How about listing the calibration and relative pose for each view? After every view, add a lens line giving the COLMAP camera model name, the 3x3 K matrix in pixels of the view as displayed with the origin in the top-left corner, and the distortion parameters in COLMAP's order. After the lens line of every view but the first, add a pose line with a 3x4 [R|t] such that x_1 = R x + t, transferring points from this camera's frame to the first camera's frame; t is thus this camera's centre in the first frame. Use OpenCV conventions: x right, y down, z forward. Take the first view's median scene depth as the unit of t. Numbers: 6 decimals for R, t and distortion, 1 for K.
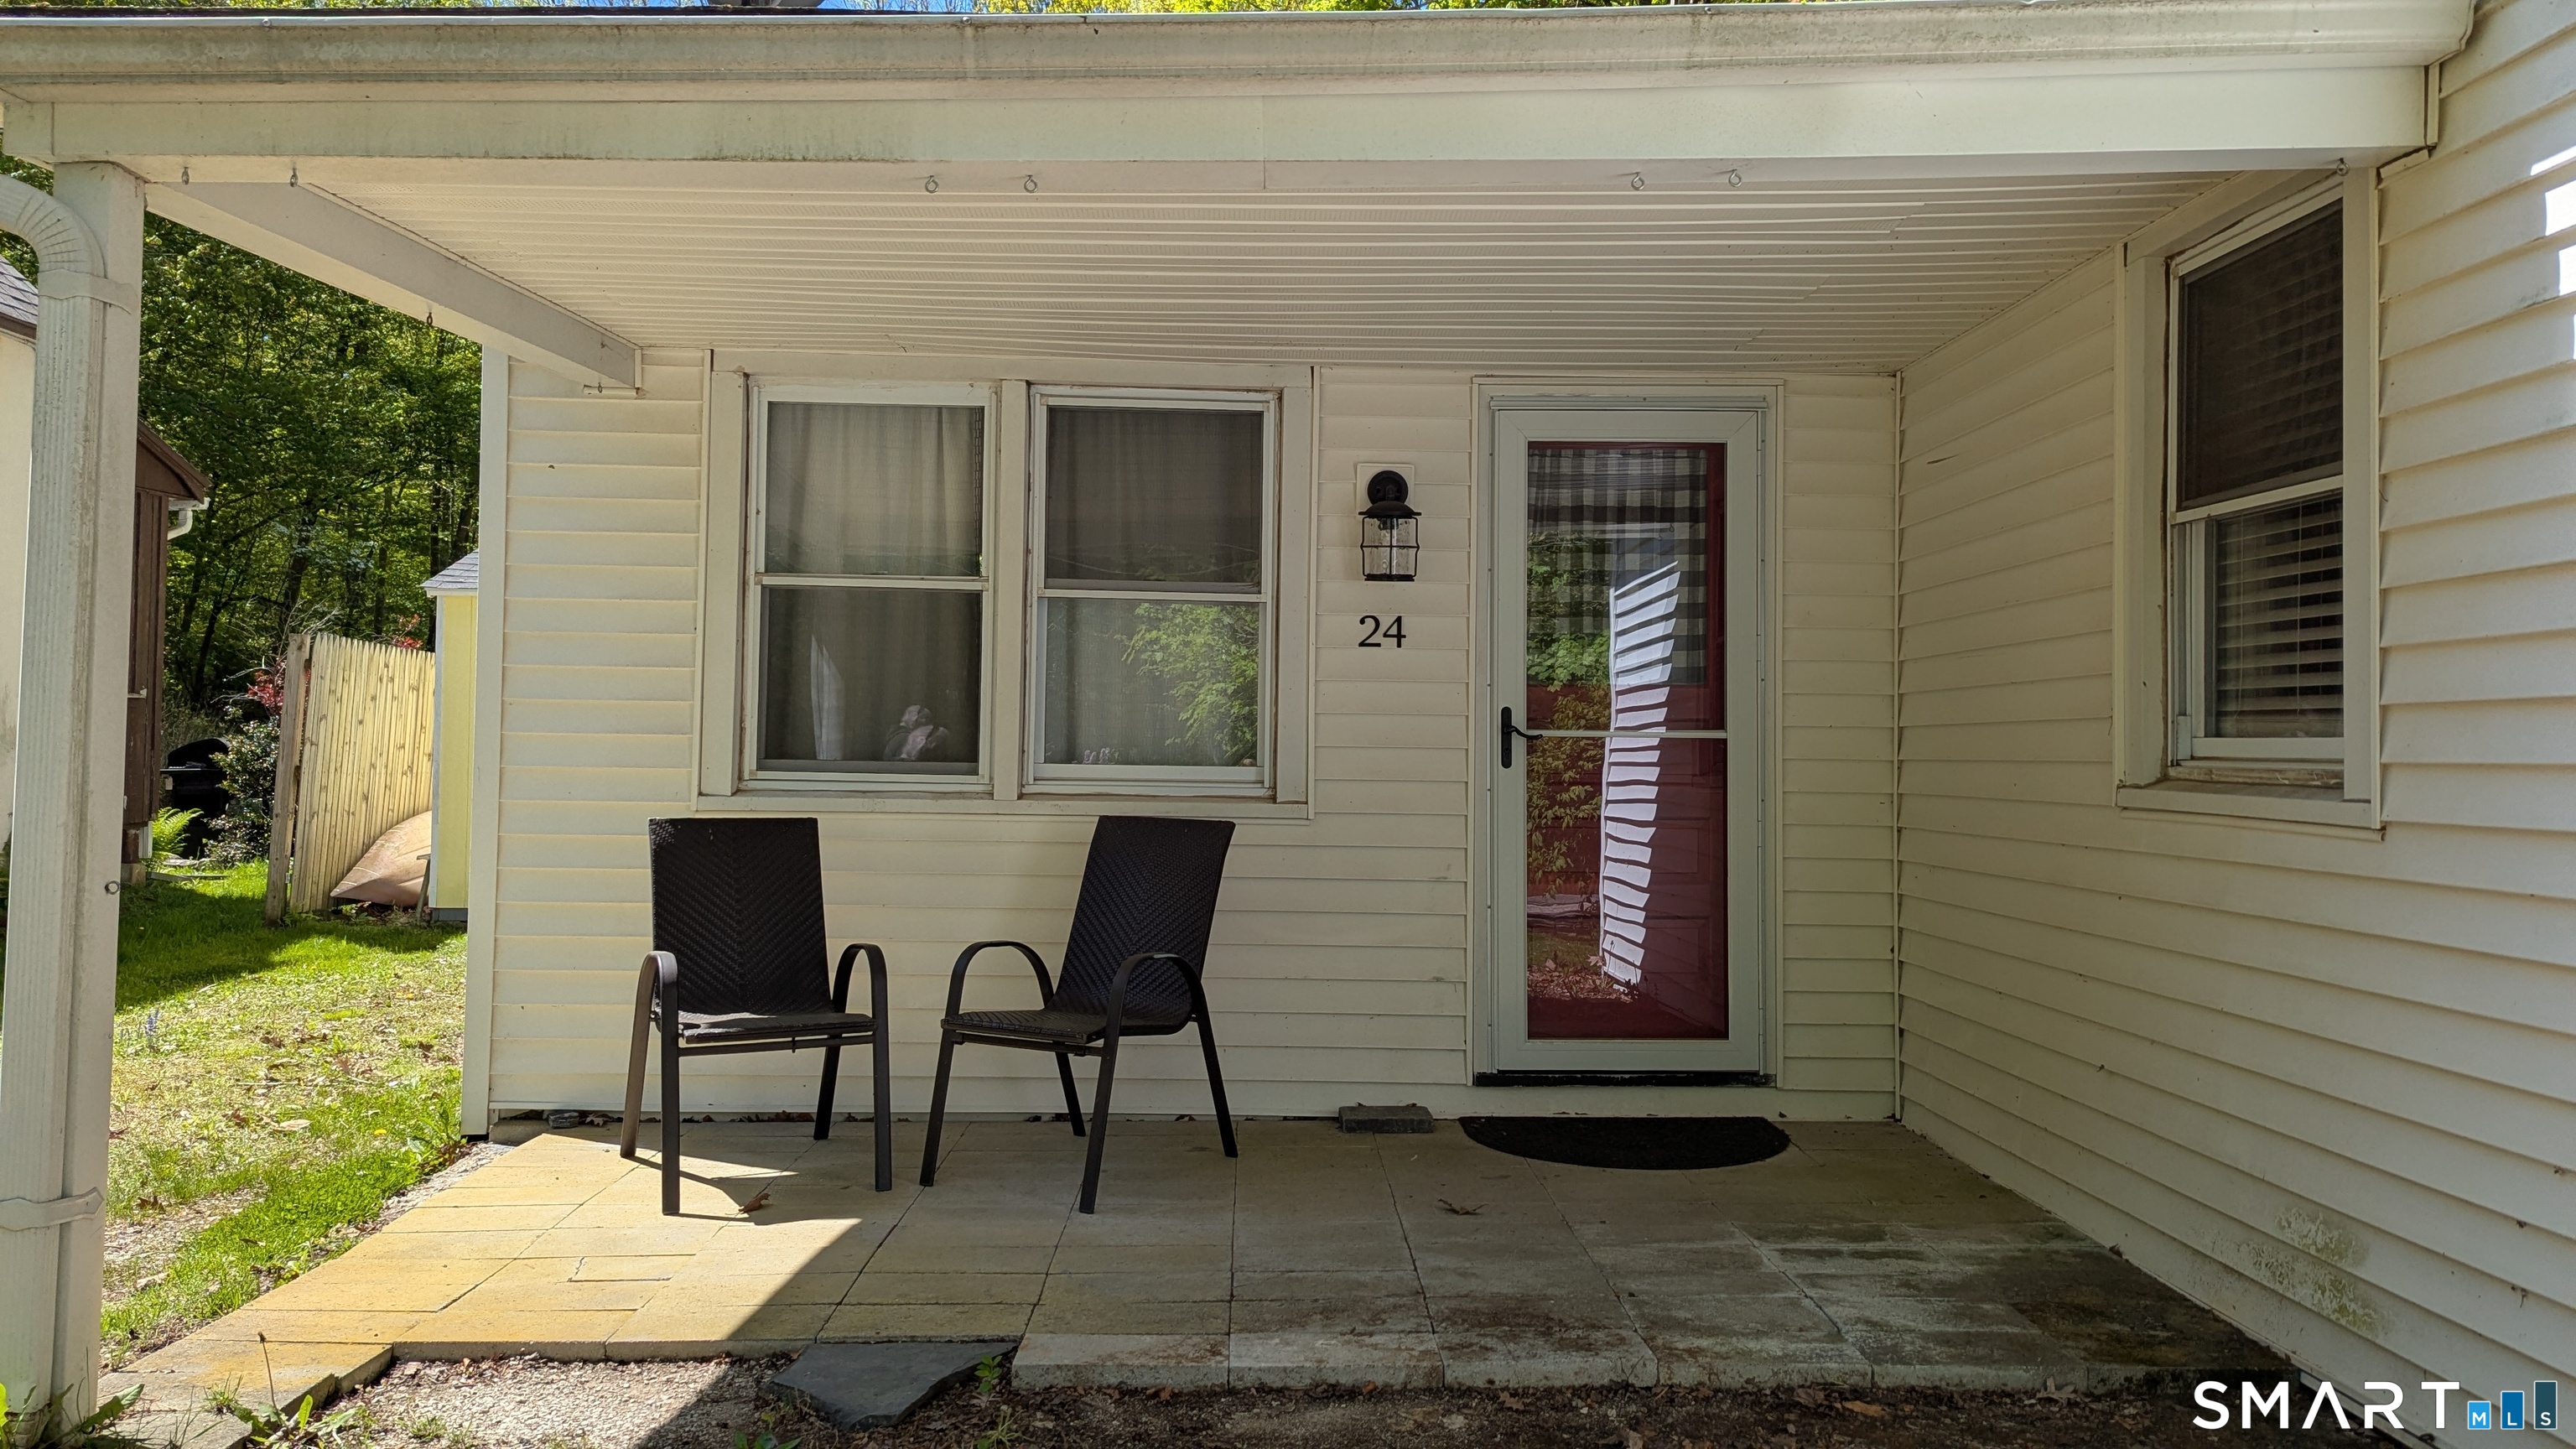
lens RADIAL K [[1865.9, 0, 1280.9], [0, 1865.9, 722.0], [0, 0, 1]] dist [0.067164, -0.029315]
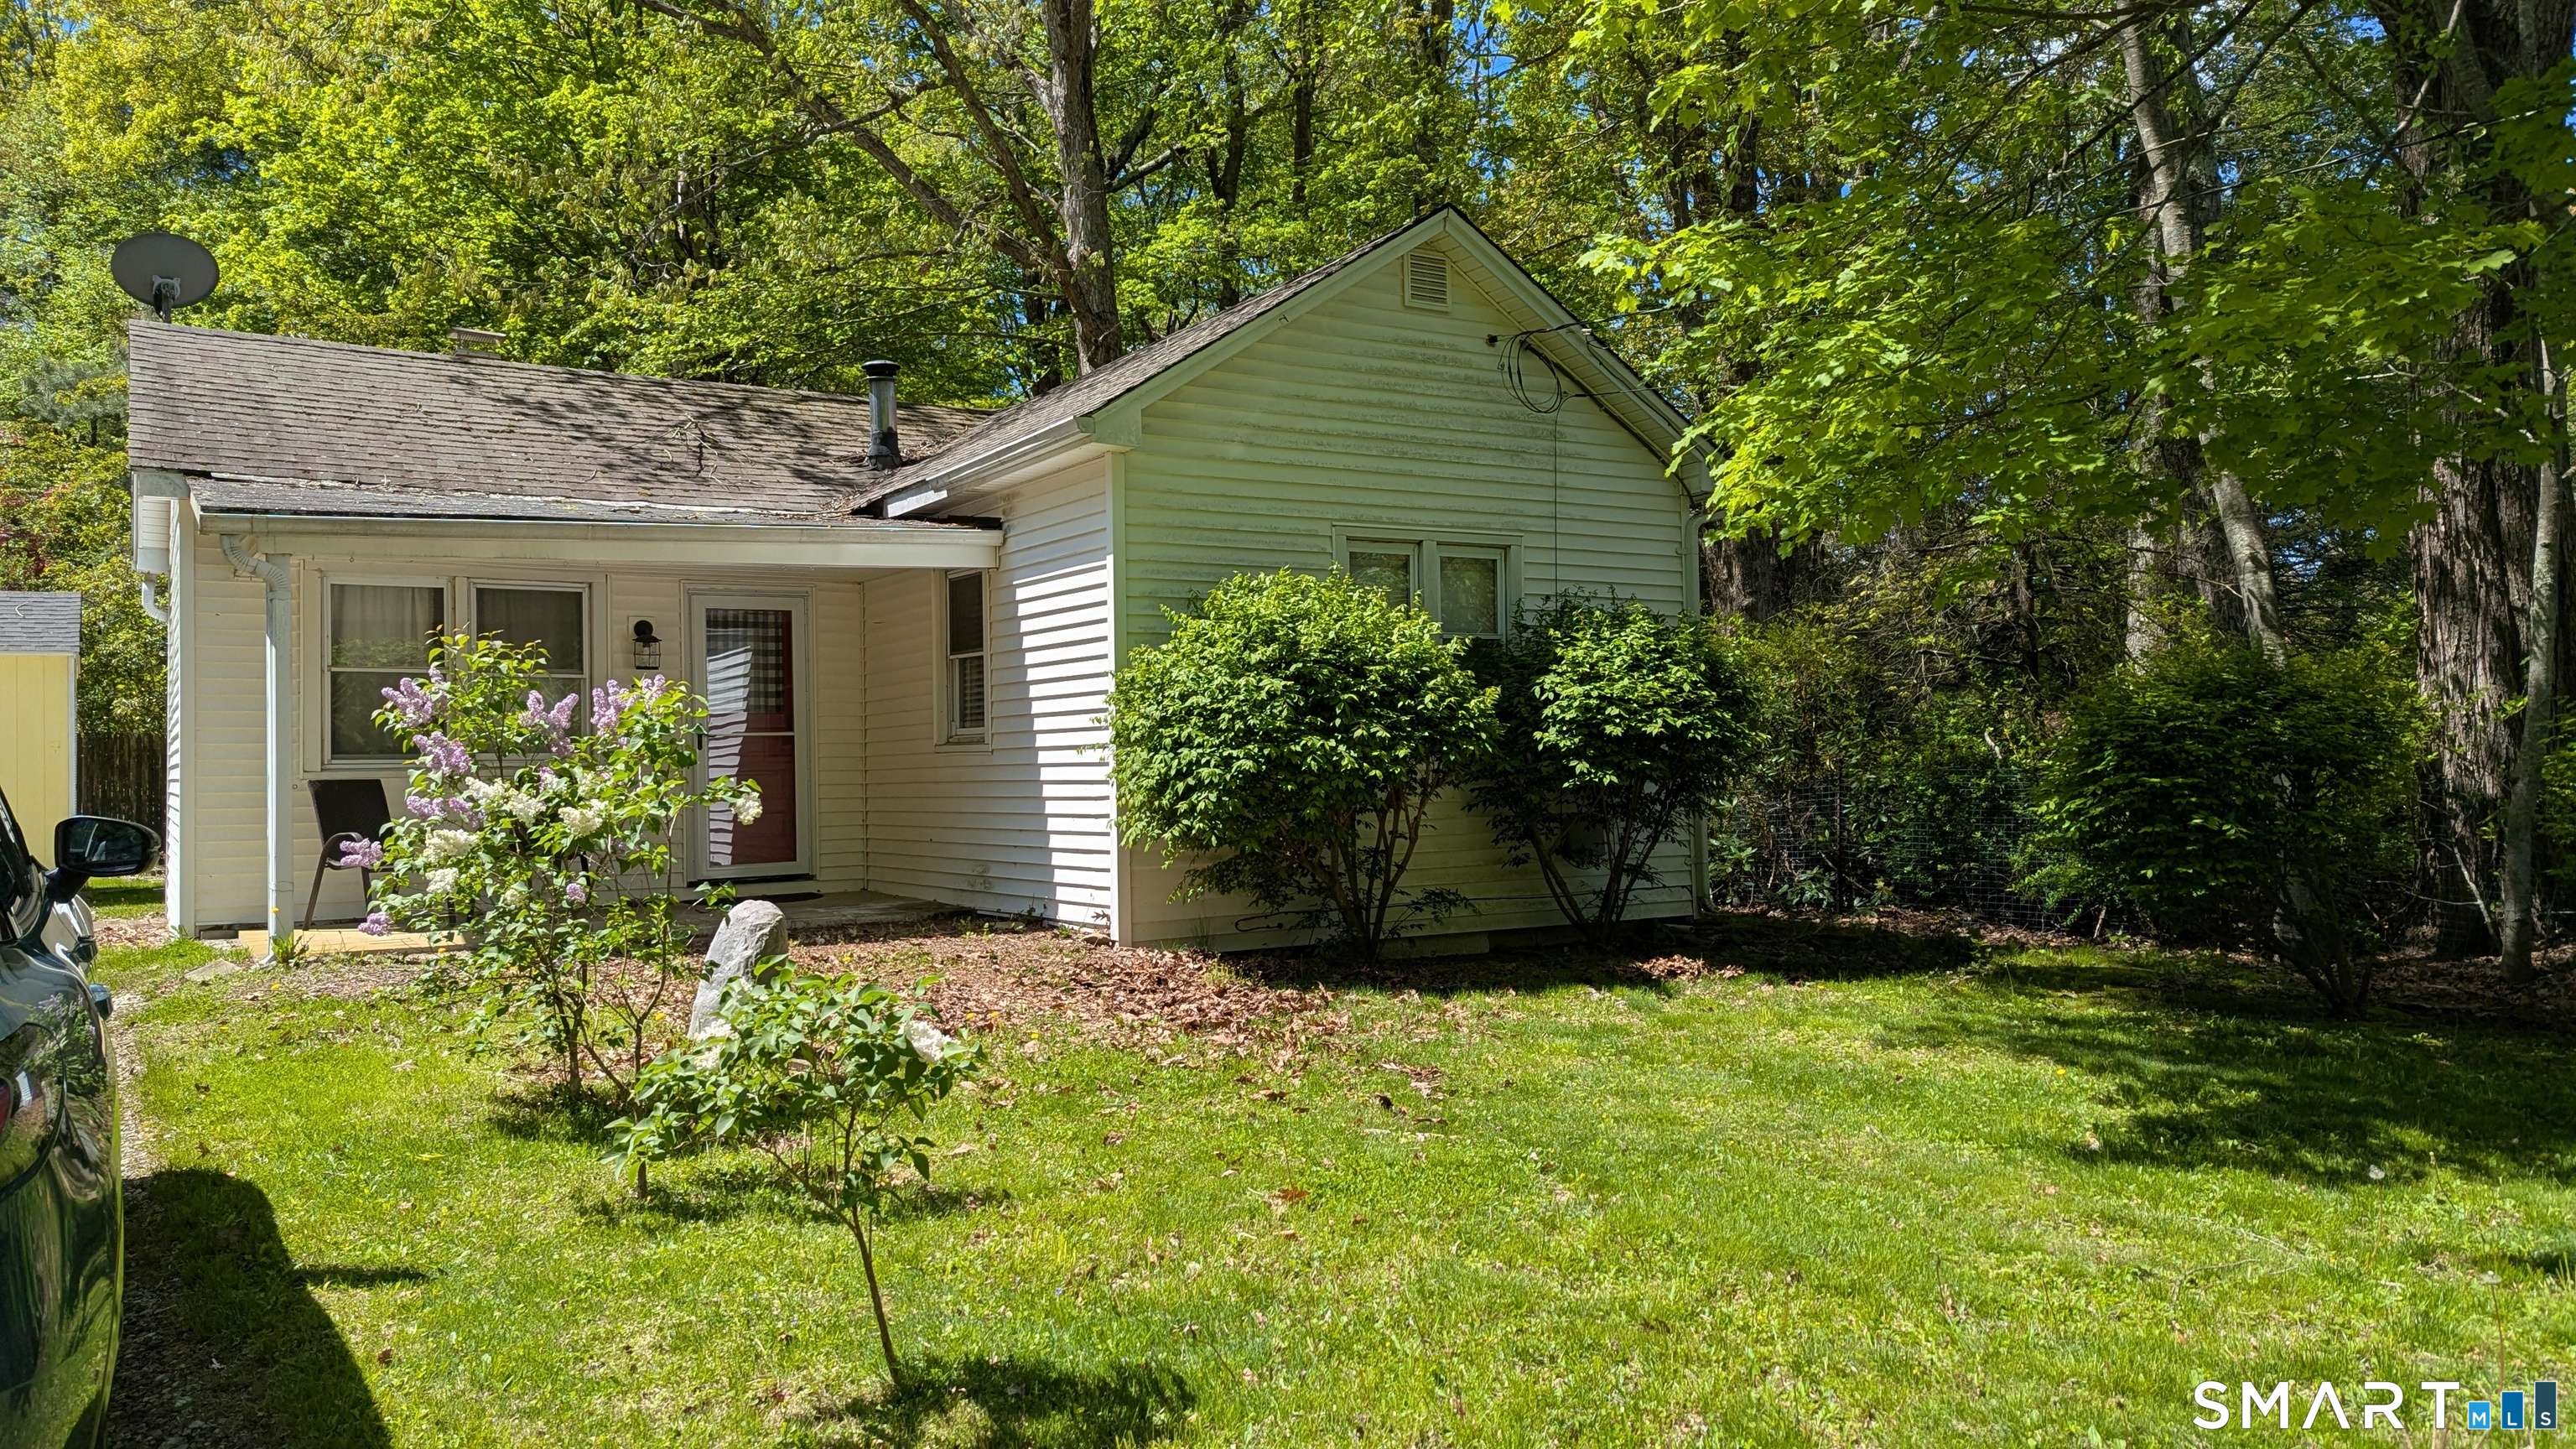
lens RADIAL K [[1865.9, 0, 1284.9], [0, 1865.9, 726.0], [0, 0, 1]] dist [0.067164, -0.029315]
pose [[0.859820, -0.015909, 0.510349, -0.442299], [0.020815, 0.999776, -0.003903, 0.019218], [-0.510173, 0.013979, 0.859958, -1.367016]]
